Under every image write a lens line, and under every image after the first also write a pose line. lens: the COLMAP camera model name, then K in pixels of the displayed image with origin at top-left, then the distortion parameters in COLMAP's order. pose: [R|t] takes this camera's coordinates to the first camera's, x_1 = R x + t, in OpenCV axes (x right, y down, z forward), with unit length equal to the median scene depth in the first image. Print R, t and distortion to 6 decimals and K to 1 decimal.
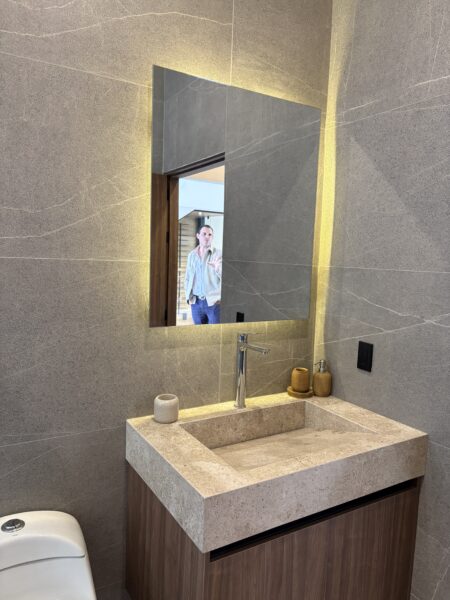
lens RADIAL K [[463.6, 0, 225.0], [0, 463.6, 300.0], [0, 0, 1]] dist [0.003515, 0.001608]
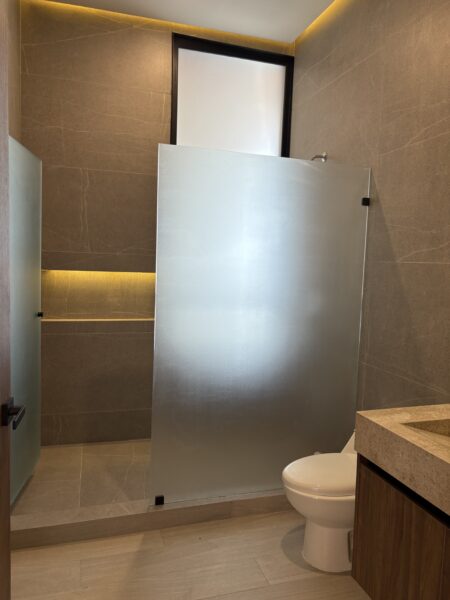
lens RADIAL K [[463.6, 0, 225.0], [0, 463.6, 300.0], [0, 0, 1]] dist [0.003515, 0.001608]
pose [[-0.243860, 0.036932, -0.969107, 1.280332], [-0.138307, 0.987736, 0.072445, 0.014563], [0.959898, 0.151701, -0.235761, 0.755498]]
